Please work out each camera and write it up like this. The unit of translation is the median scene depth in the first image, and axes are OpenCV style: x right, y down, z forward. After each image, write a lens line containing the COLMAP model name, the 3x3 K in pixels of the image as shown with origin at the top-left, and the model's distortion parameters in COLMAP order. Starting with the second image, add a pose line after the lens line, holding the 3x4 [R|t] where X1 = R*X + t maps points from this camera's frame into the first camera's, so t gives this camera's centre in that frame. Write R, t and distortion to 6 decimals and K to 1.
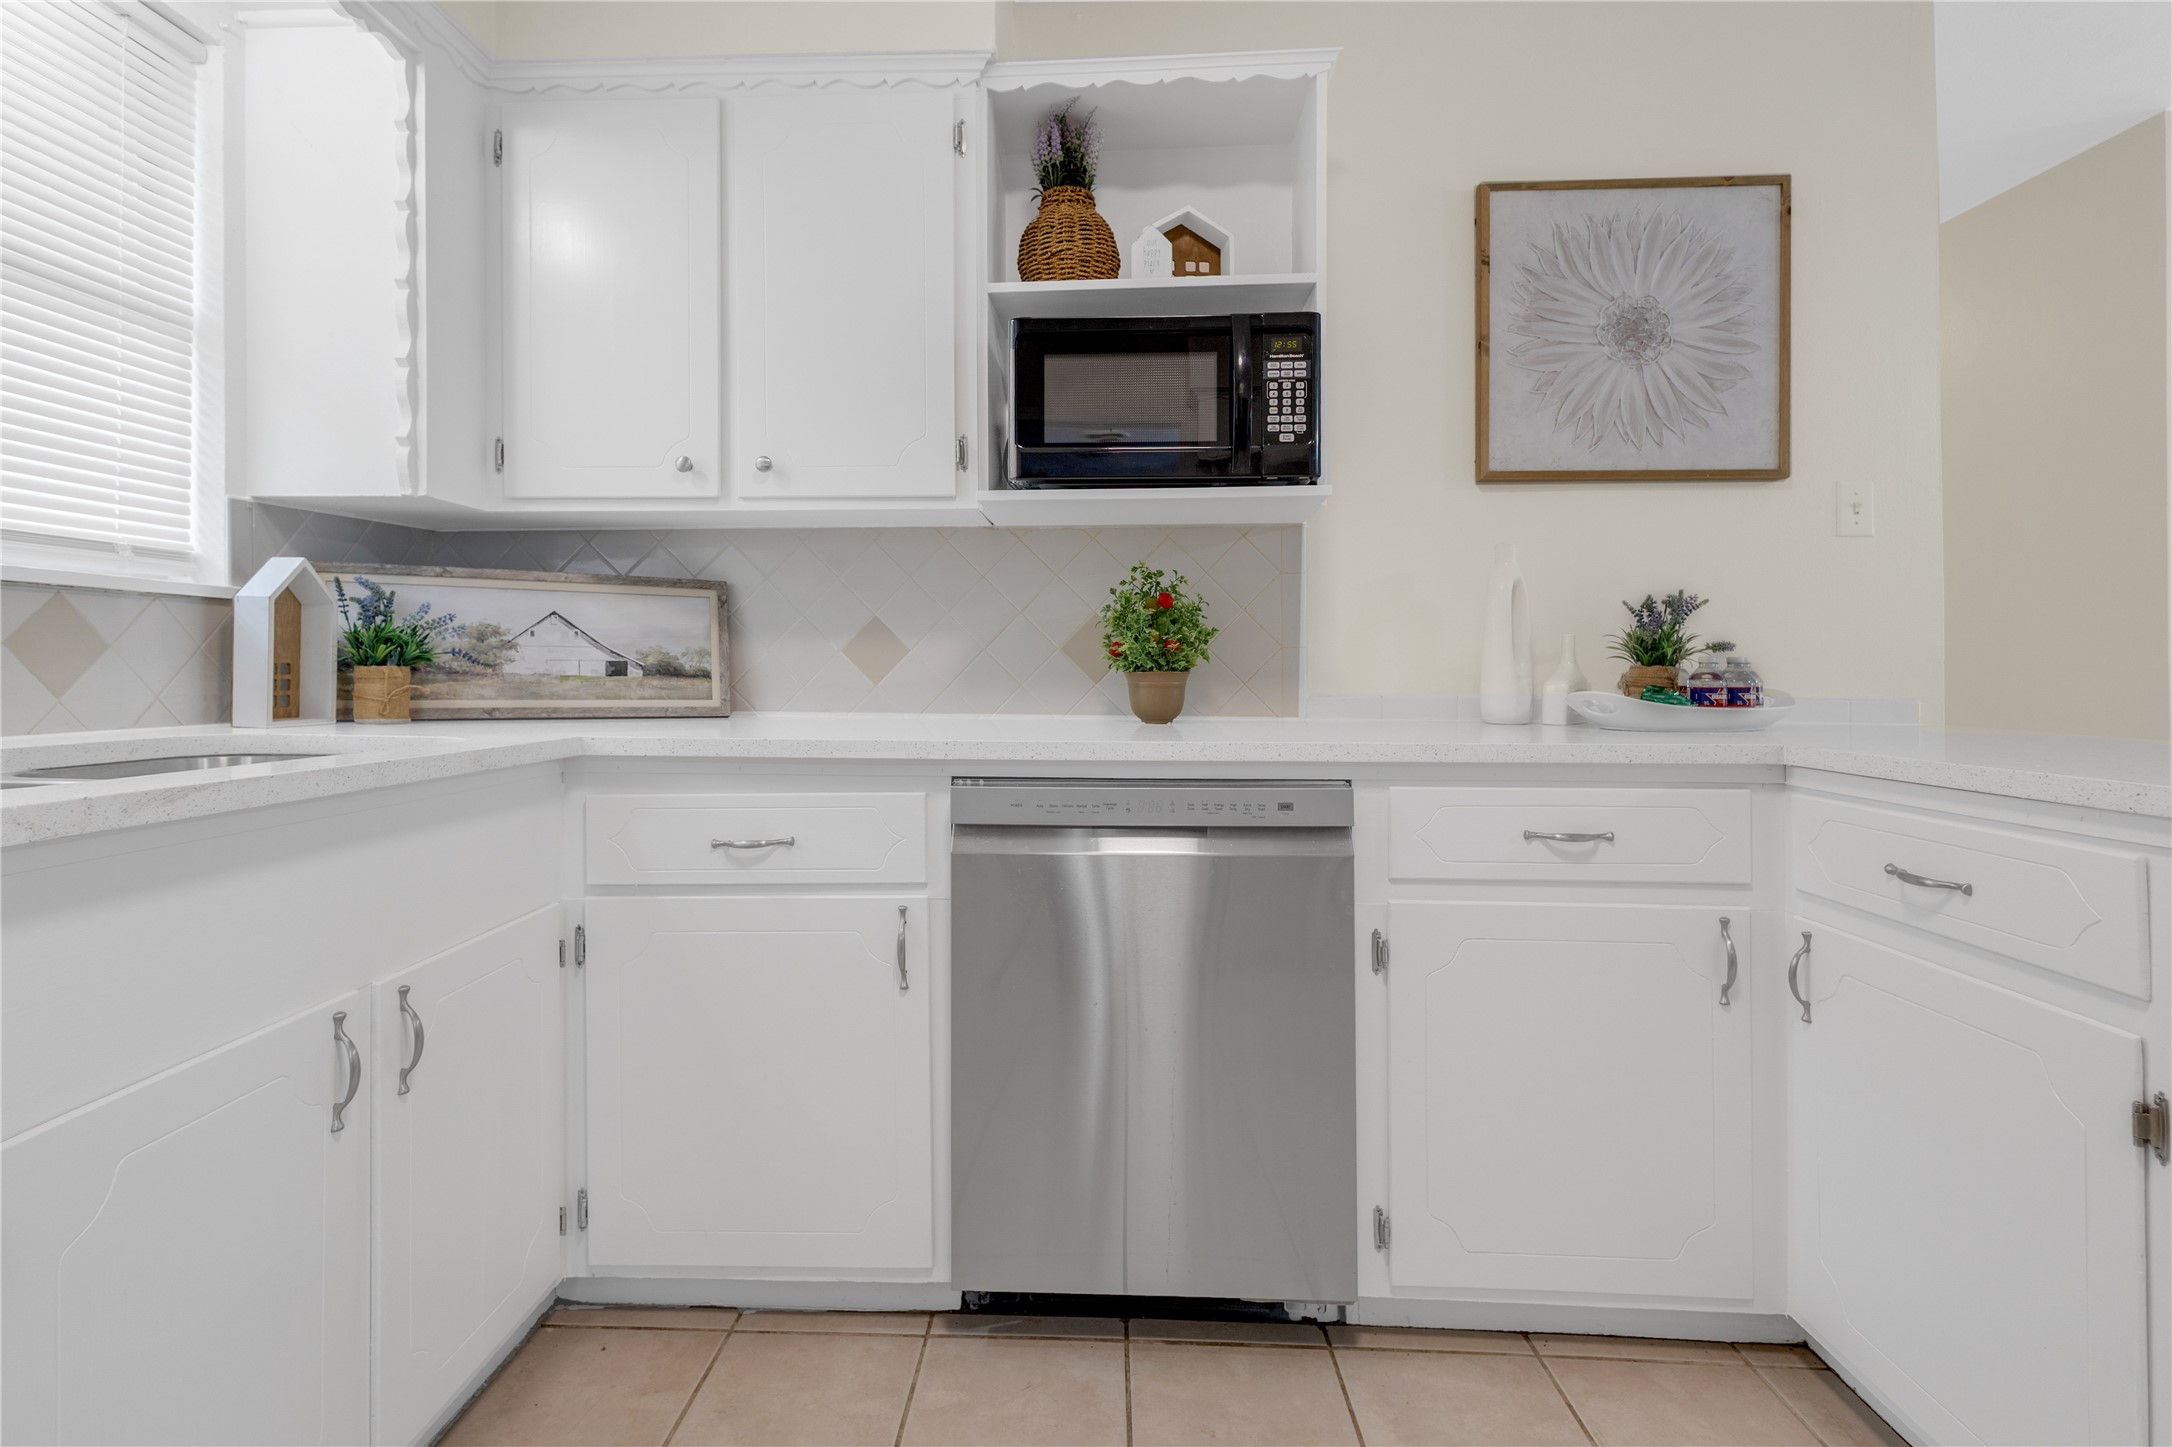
lens RADIAL K [[1029.8, 0, 1065.1], [0, 1029.8, 666.6], [0, 0, 1]] dist [0.008041, -0.000461]
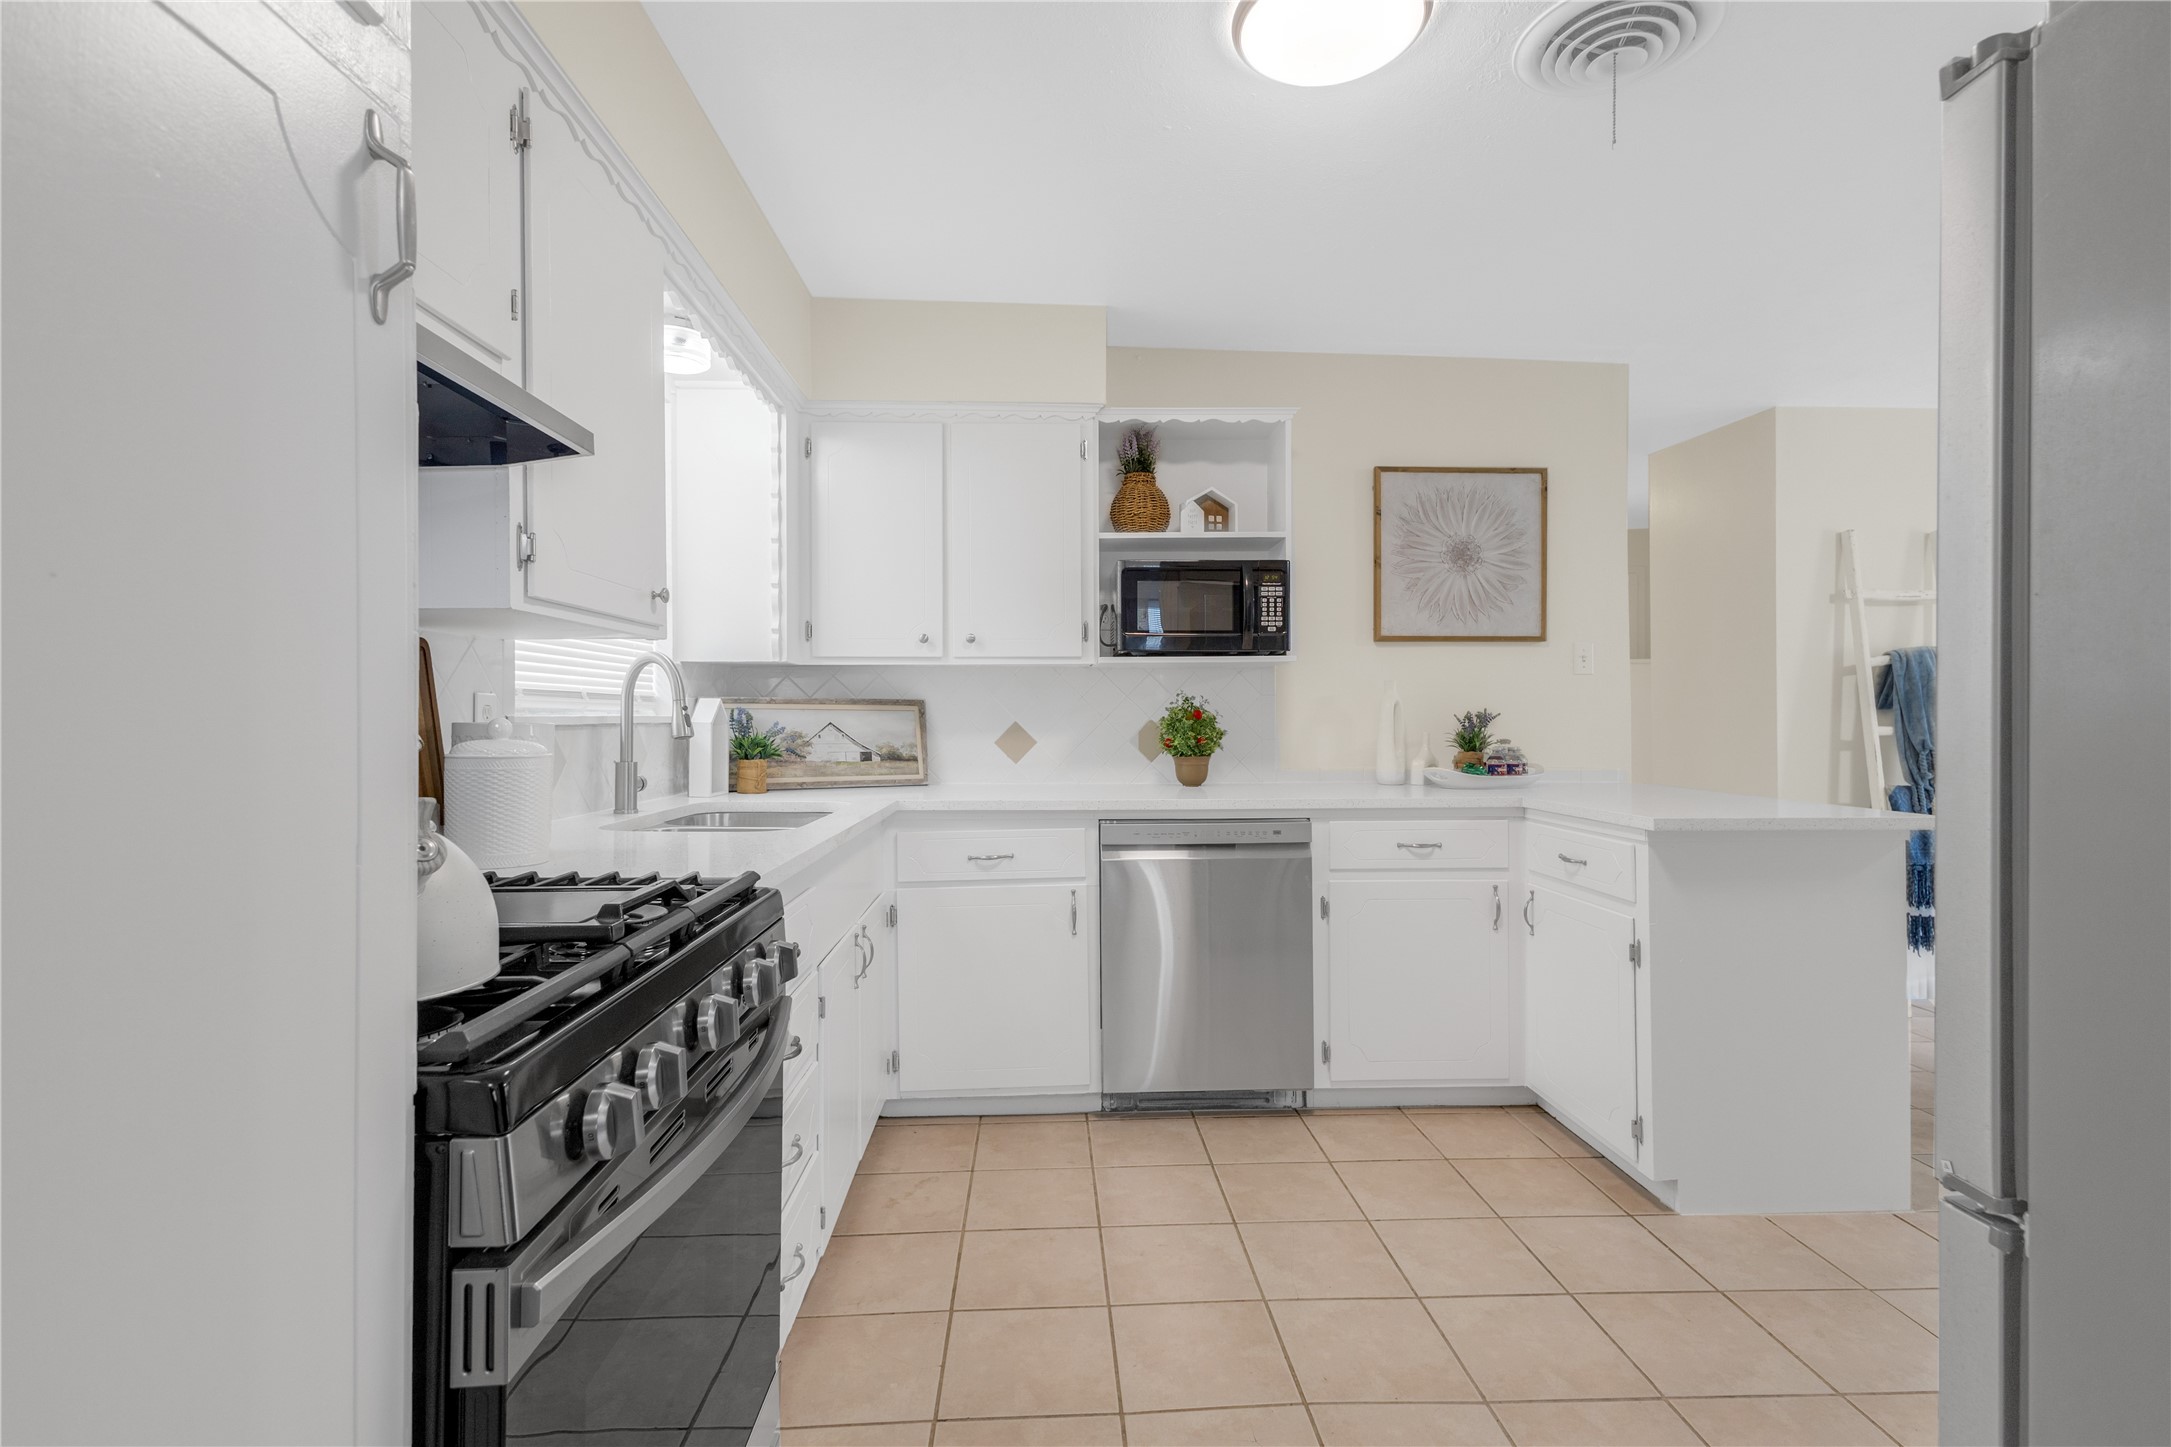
lens RADIAL K [[1029.3, 0, 1087.3], [0, 1029.3, 711.7], [0, 0, 1]] dist [0.008041, -0.000461]
pose [[0.994874, -0.003621, 0.101062, -0.272455], [0.003492, 0.999993, 0.001445, -0.076548], [-0.101066, -0.001085, 0.994879, -0.718249]]
